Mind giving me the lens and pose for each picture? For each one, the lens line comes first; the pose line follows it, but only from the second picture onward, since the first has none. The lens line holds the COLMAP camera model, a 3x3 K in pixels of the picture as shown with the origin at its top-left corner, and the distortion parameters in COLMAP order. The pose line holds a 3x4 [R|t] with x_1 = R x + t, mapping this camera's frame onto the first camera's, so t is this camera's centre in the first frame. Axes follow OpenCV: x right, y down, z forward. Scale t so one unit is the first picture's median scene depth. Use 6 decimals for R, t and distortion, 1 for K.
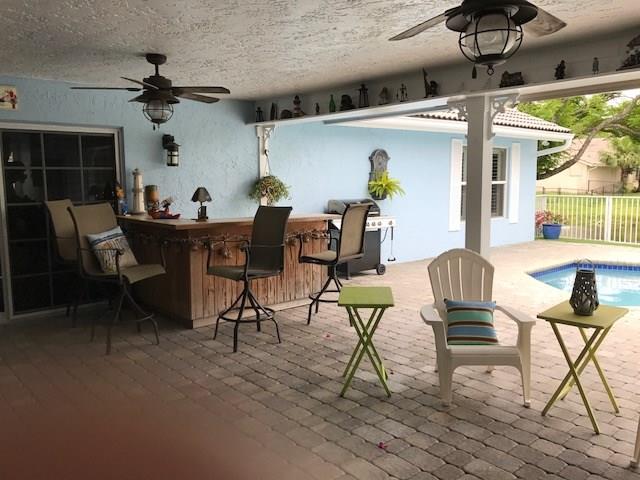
lens RADIAL K [[525.7, 0, 320.0], [0, 525.7, 240.0], [0, 0, 1]] dist [0.096738, -0.263515]
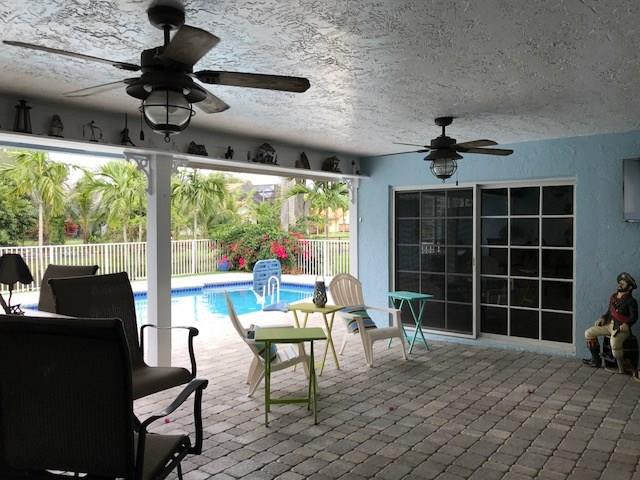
lens RADIAL K [[525.7, 0, 320.0], [0, 525.7, 240.0], [0, 0, 1]] dist [0.096738, -0.263515]
pose [[-0.203696, -0.019448, 0.978841, -1.036273], [0.119333, 0.991855, 0.044540, -0.136000], [-0.971734, 0.125880, -0.199716, 1.157243]]
